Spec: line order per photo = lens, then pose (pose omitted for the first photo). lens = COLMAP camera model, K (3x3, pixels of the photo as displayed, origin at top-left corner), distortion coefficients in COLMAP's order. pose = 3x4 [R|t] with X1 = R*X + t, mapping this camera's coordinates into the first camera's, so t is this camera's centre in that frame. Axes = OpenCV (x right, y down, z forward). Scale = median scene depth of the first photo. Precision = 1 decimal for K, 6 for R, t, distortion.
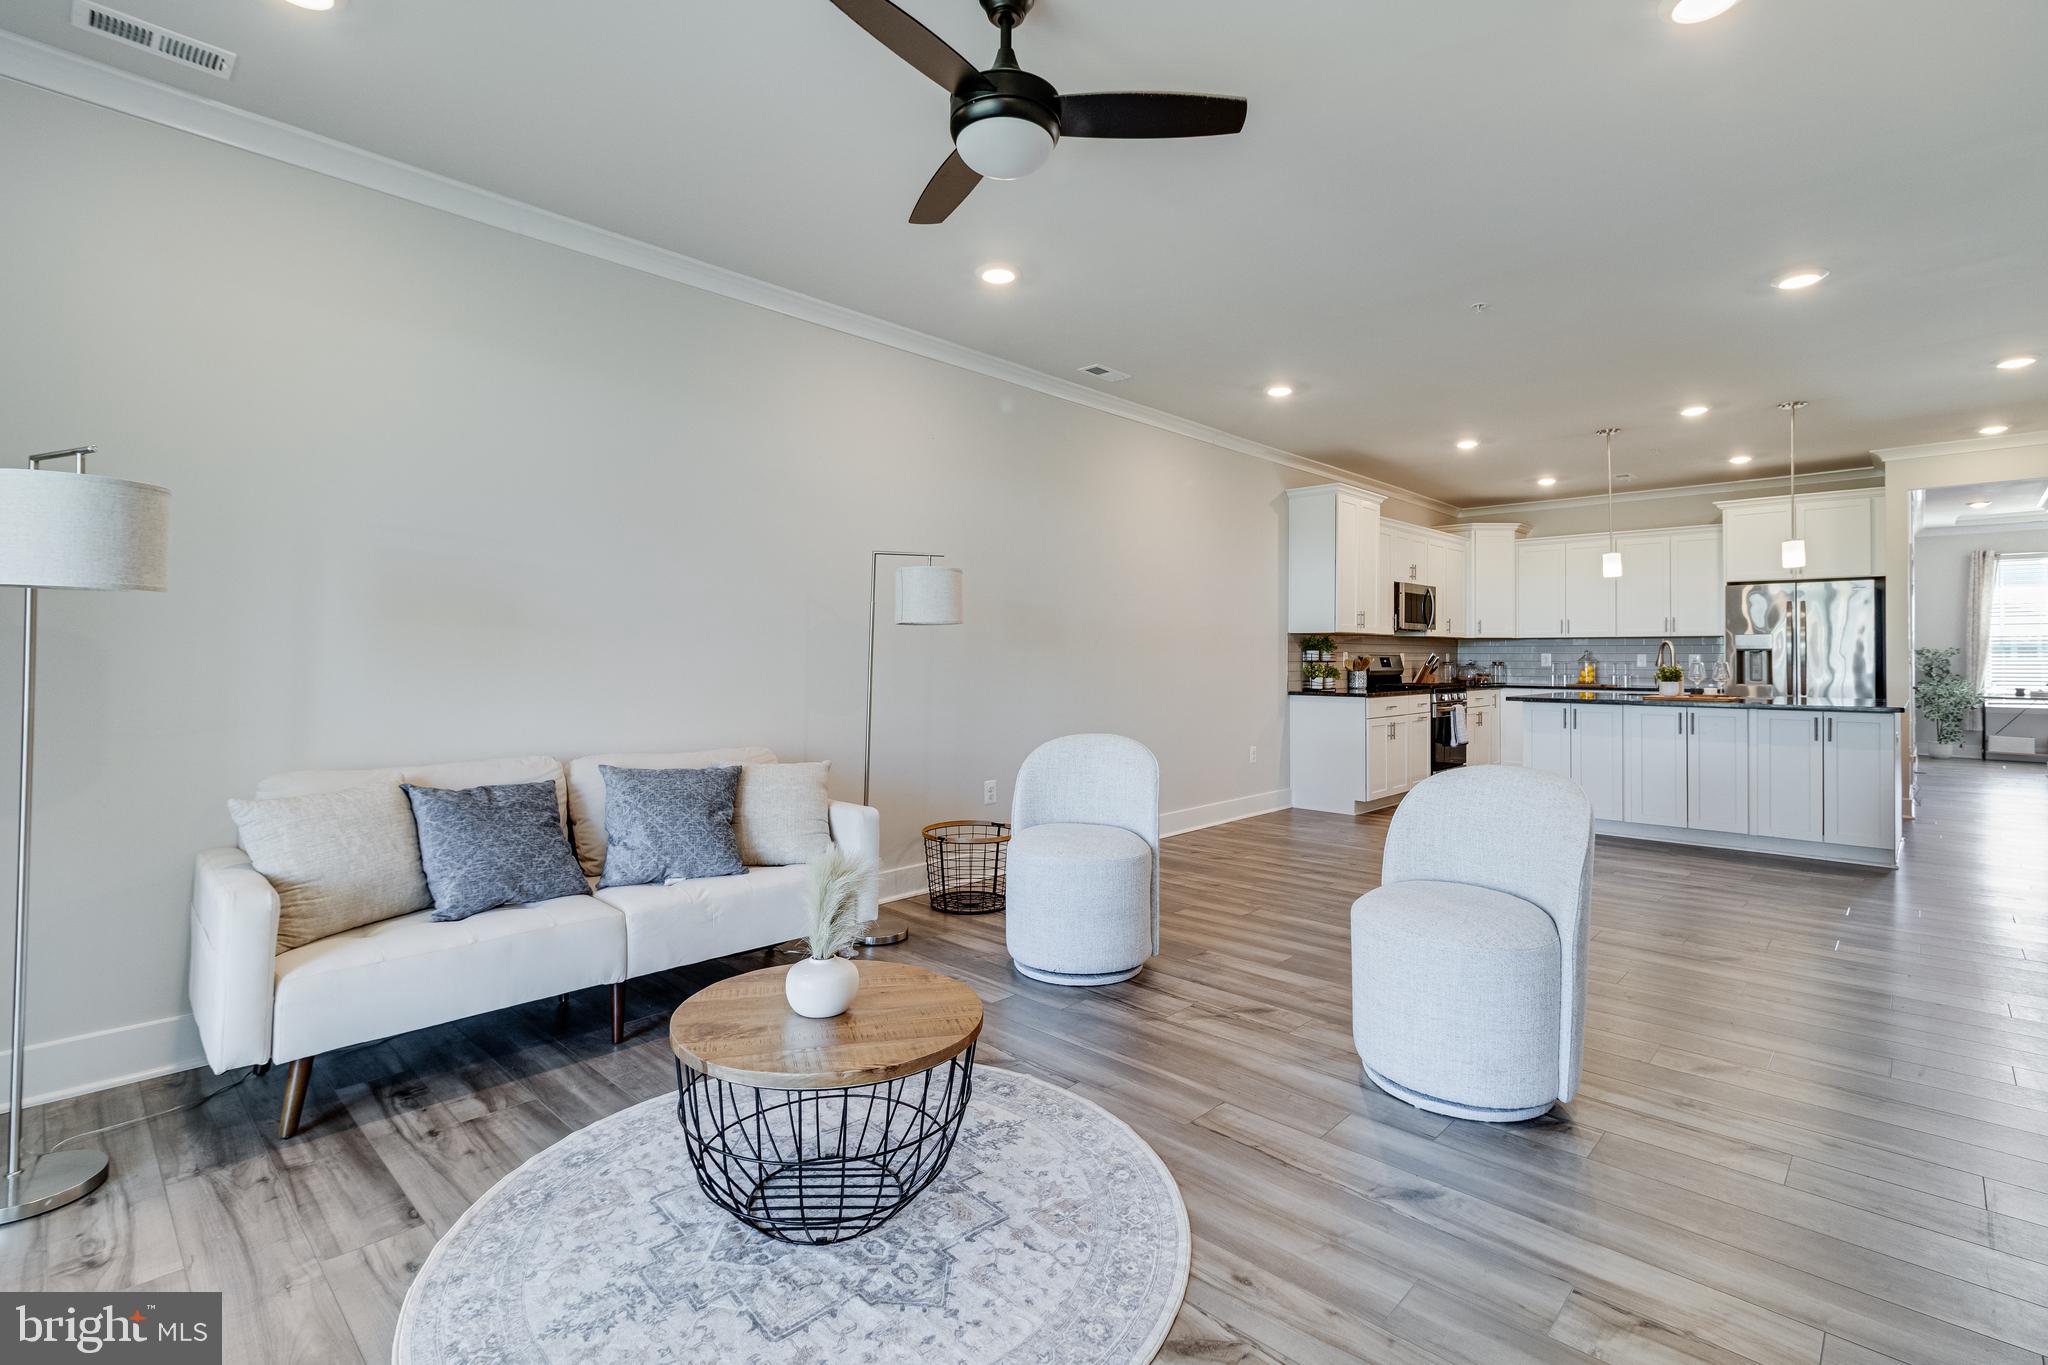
lens RADIAL K [[940.1, 0, 1028.8], [0, 940.1, 656.0], [0, 0, 1]] dist [0.002877, -0.000199]
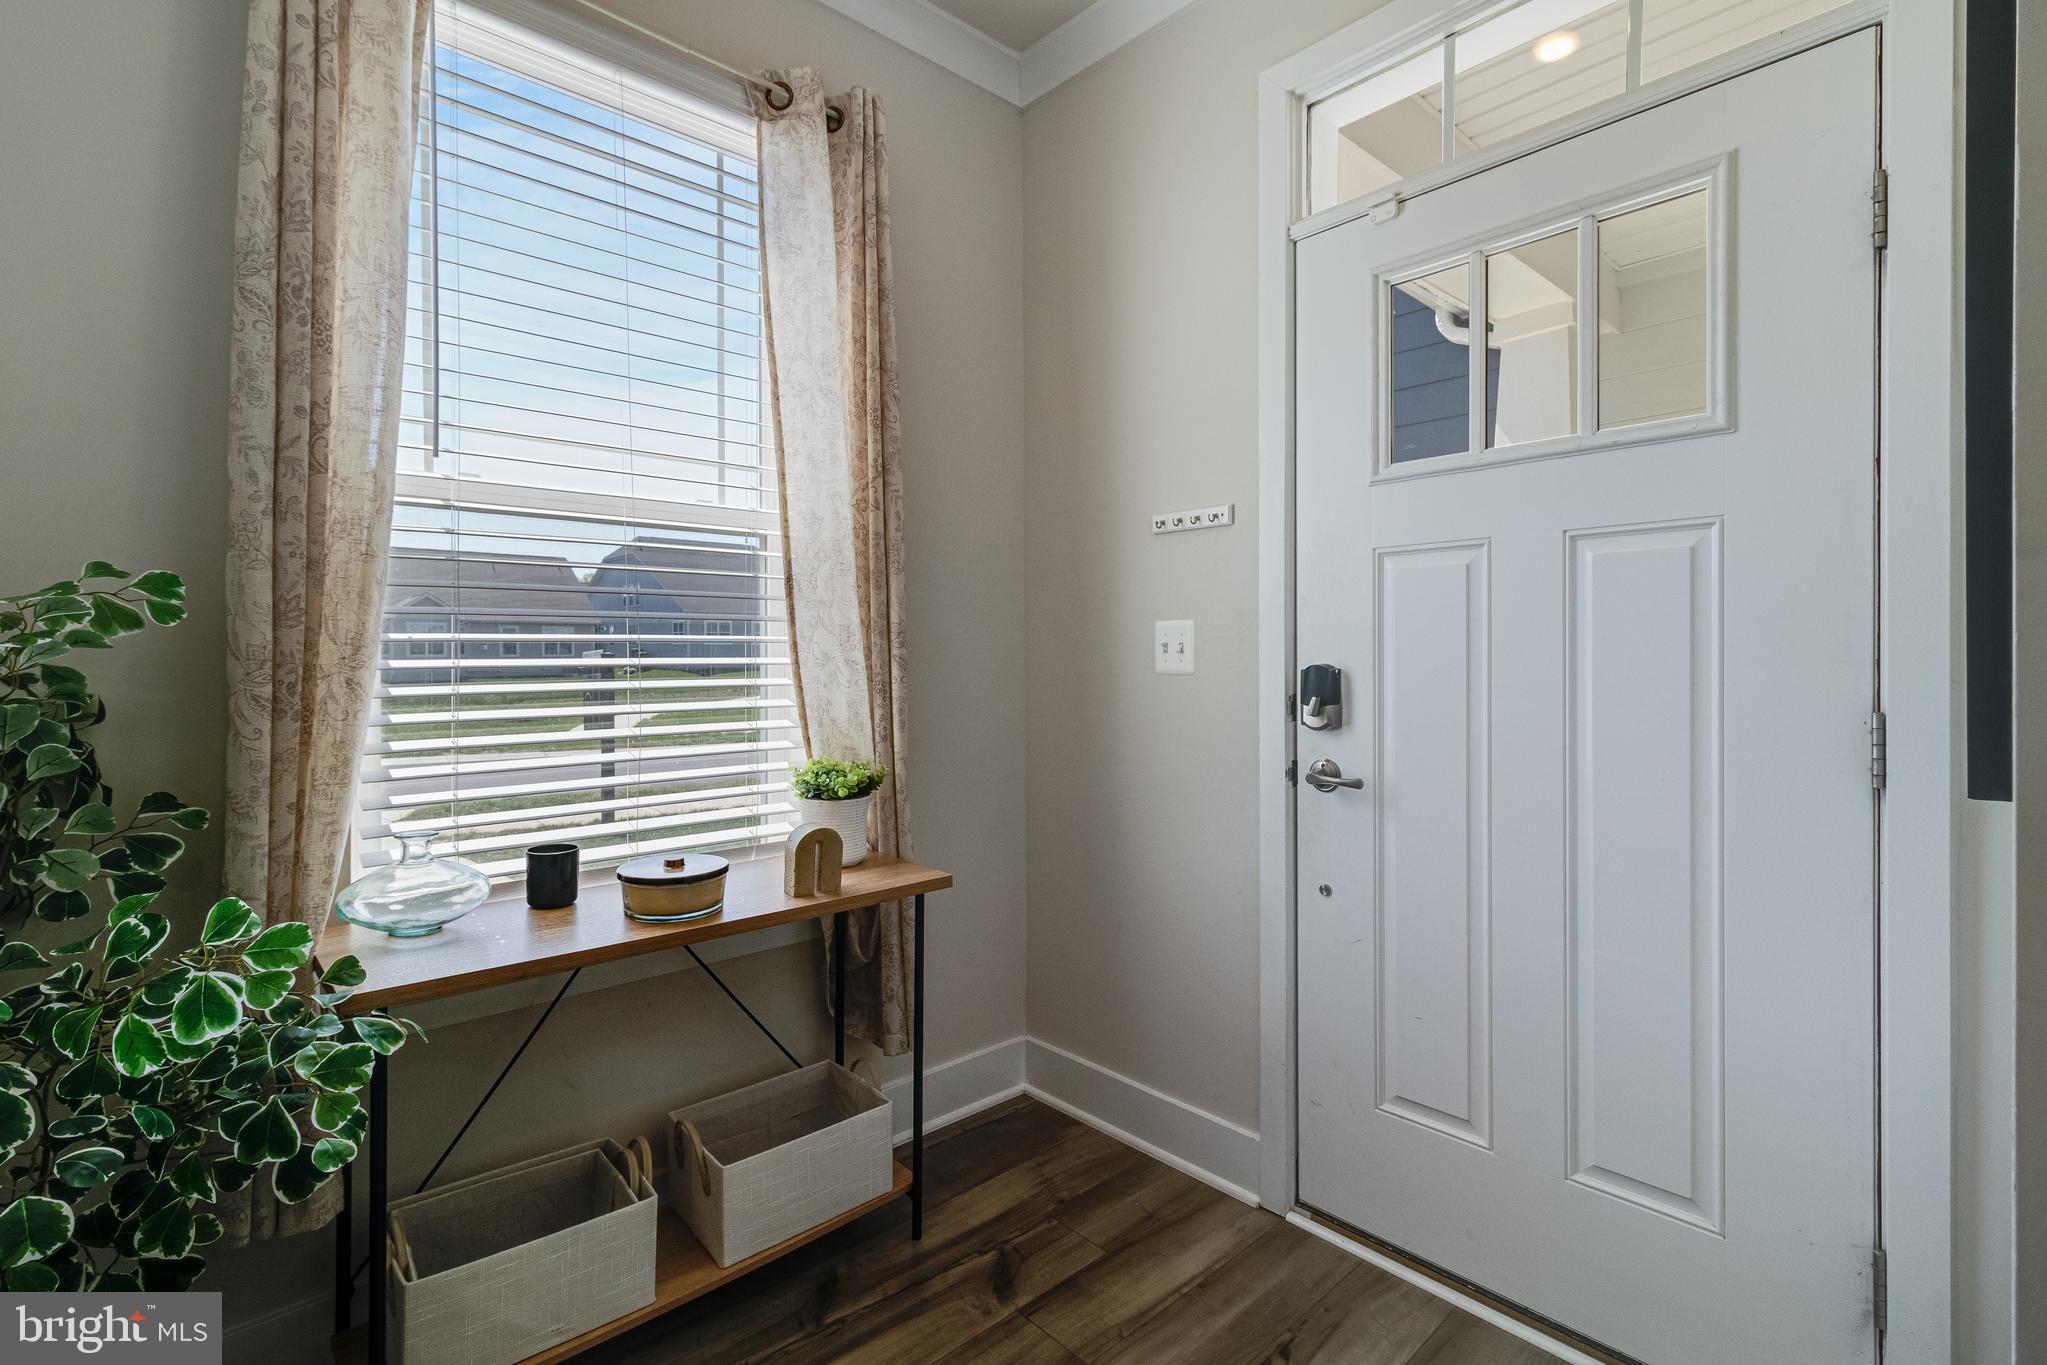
lens RADIAL K [[939.7, 0, 1028.3], [0, 939.7, 656.0], [0, 0, 1]] dist [0.002877, -0.000199]
pose [[0.068714, -0.005744, 0.997620, 1.292521], [-0.000130, 0.999983, 0.005767, 0.001203], [-0.997636, -0.000525, 0.068712, 1.304807]]
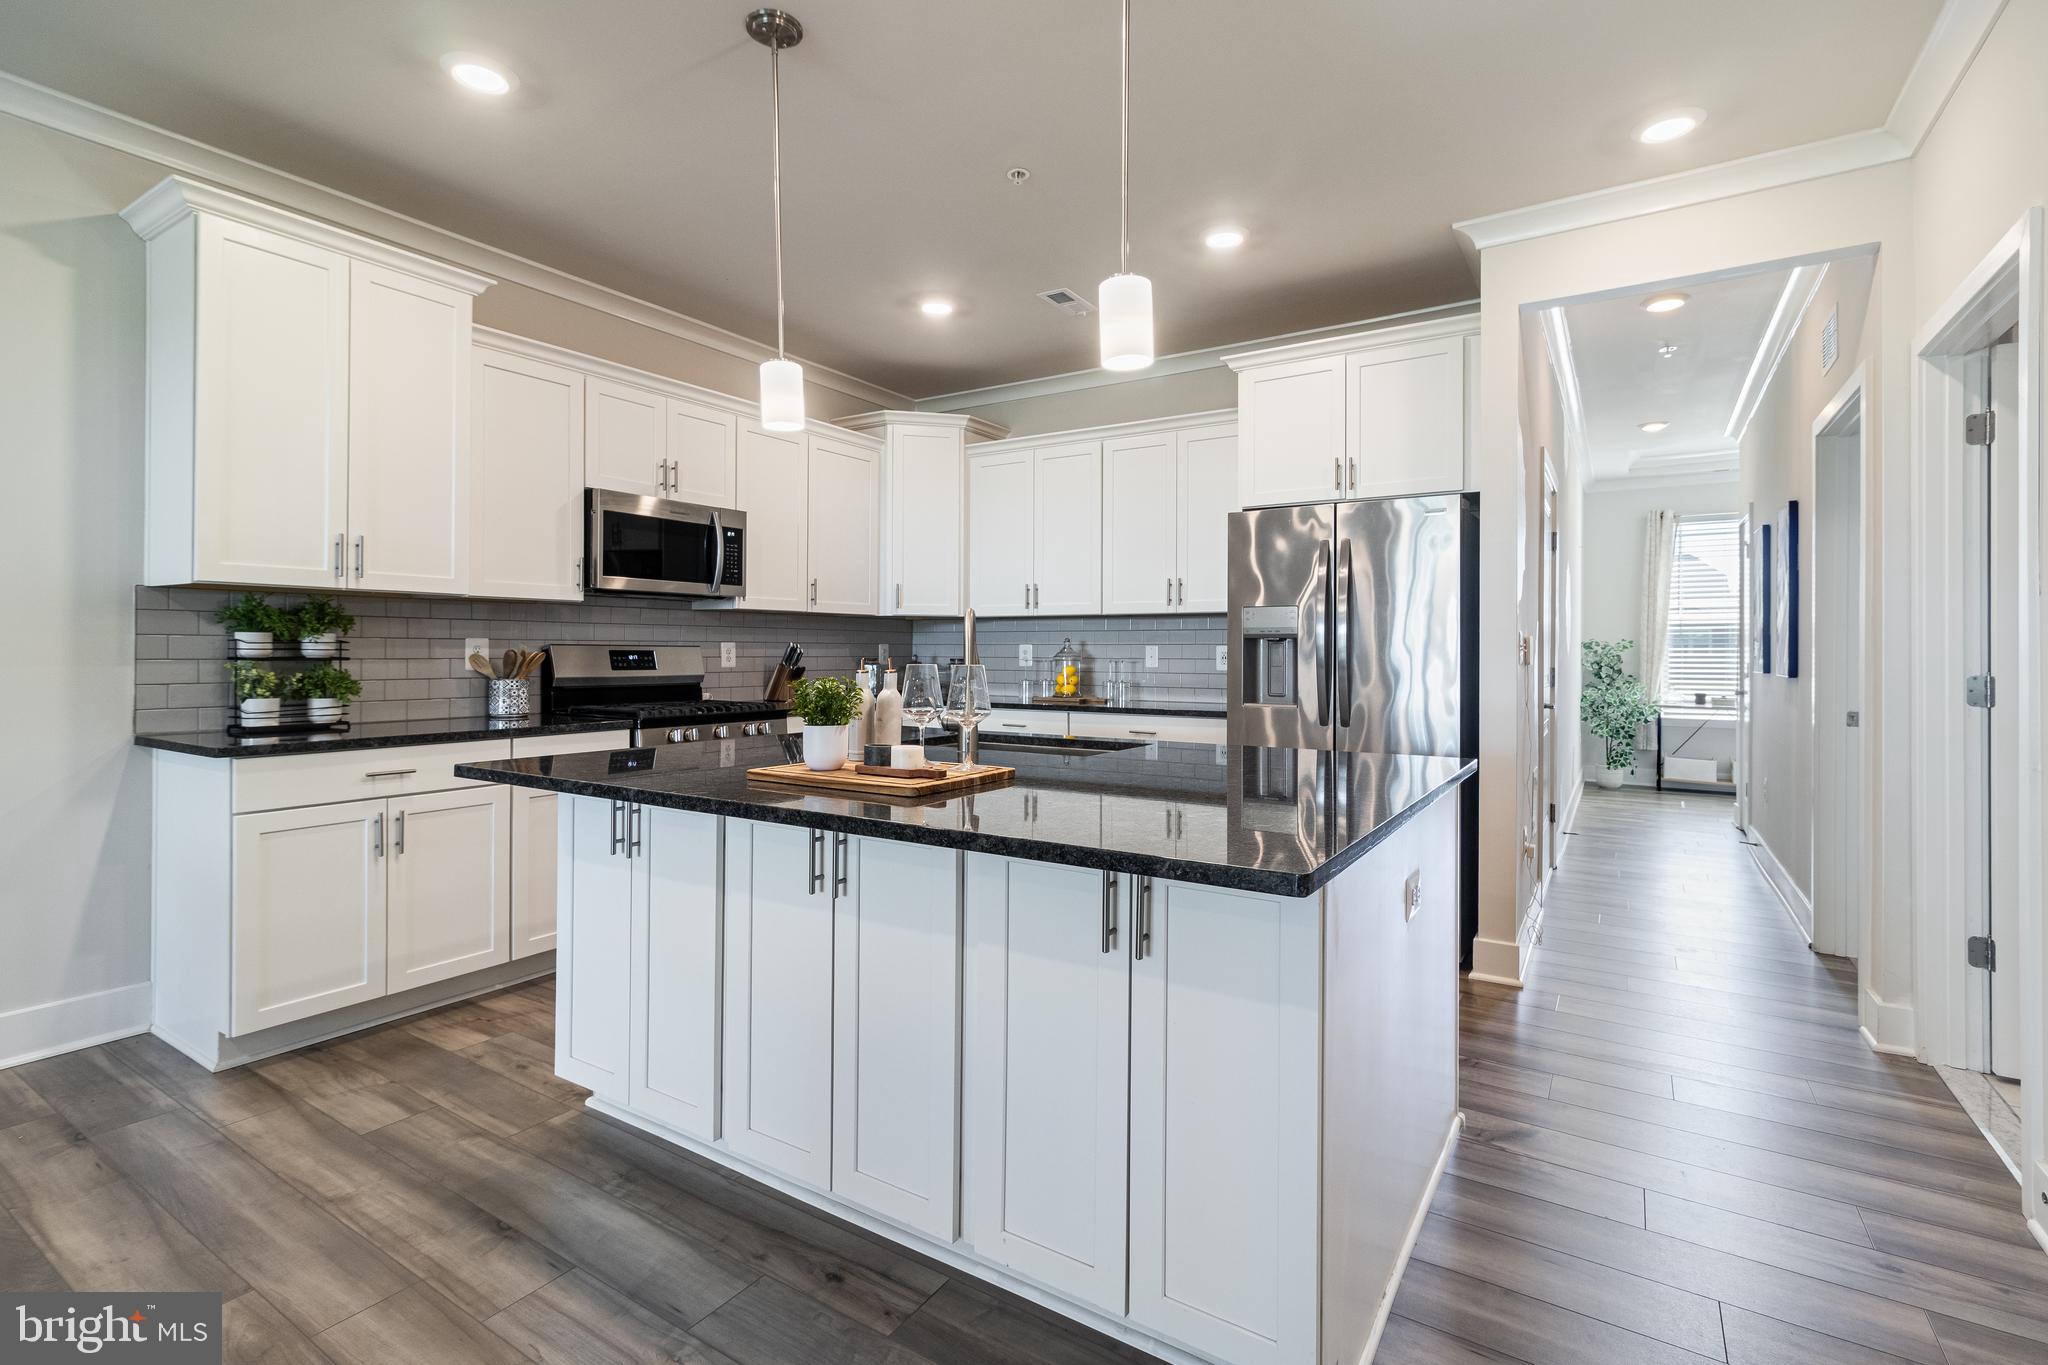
lens RADIAL K [[940.1, 0, 1028.8], [0, 940.1, 656.0], [0, 0, 1]] dist [0.002877, -0.000199]
pose [[0.980860, 0.001403, 0.194711, 0.537990], [-0.002799, 0.999972, 0.006892, 0.000742], [-0.194696, -0.007306, 0.980836, 0.521461]]
